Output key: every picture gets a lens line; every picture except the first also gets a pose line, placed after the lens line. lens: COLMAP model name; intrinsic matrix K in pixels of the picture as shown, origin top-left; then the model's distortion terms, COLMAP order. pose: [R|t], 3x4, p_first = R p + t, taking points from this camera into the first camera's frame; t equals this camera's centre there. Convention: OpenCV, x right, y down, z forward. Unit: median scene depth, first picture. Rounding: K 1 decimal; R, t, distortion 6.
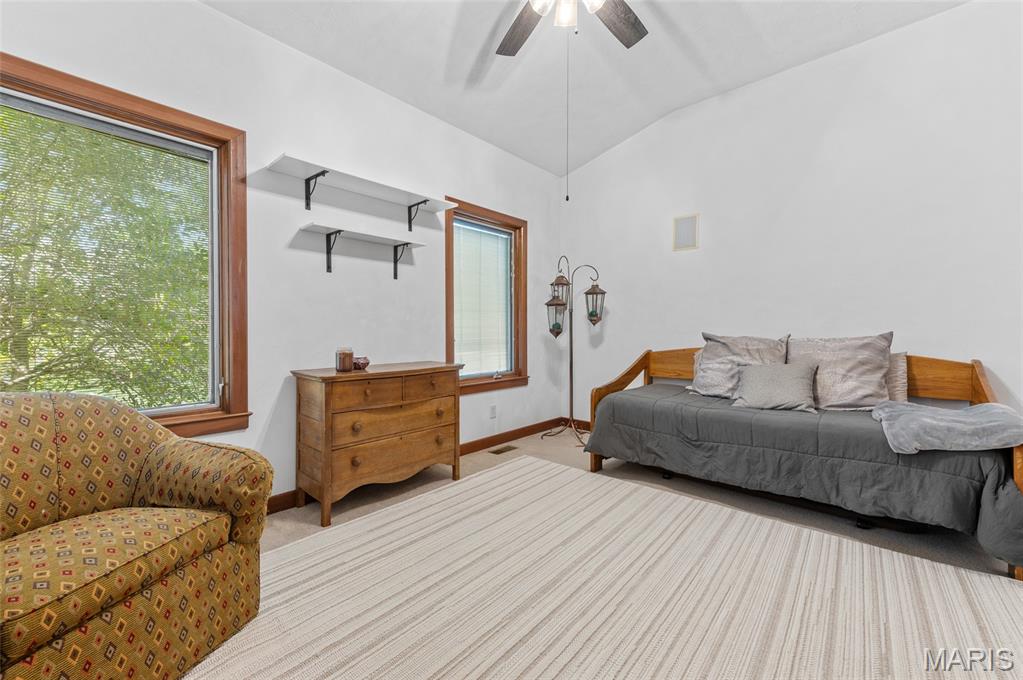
lens RADIAL K [[405.3, 0, 510.6], [0, 405.3, 336.0], [0, 0, 1]] dist [0.001975, 0.000020]
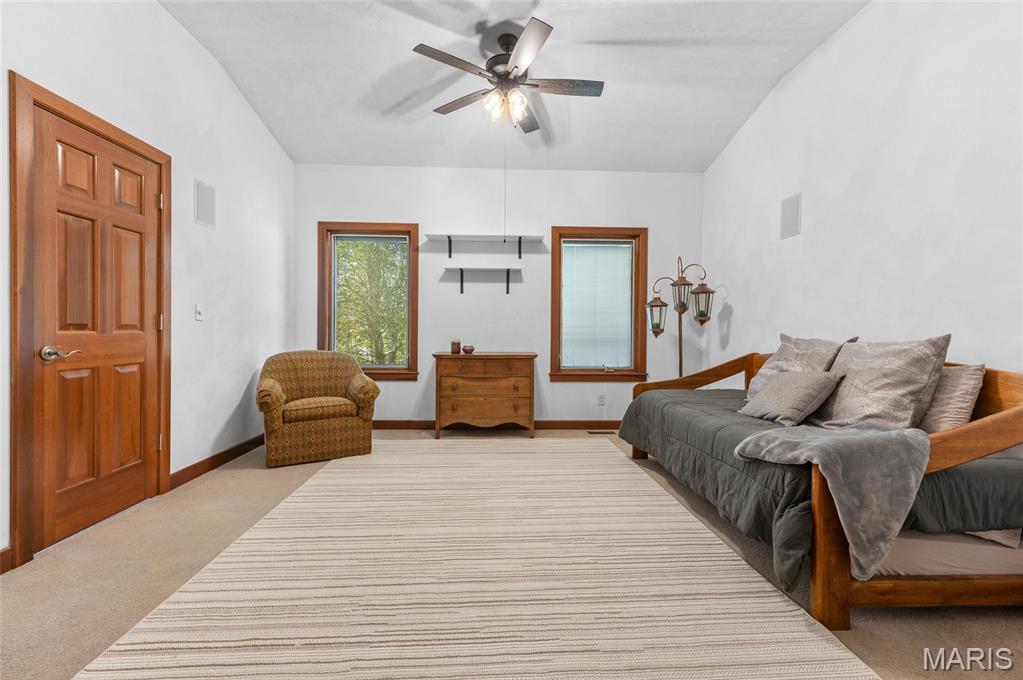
lens RADIAL K [[434.4, 0, 514.2], [0, 434.4, 336.1], [0, 0, 1]] dist [0.001462, 0.000077]
pose [[0.695067, 0.015918, -0.718768, 0.960815], [-0.016994, 0.999839, 0.005709, 0.001047], [0.718744, 0.008246, 0.695226, -0.068865]]
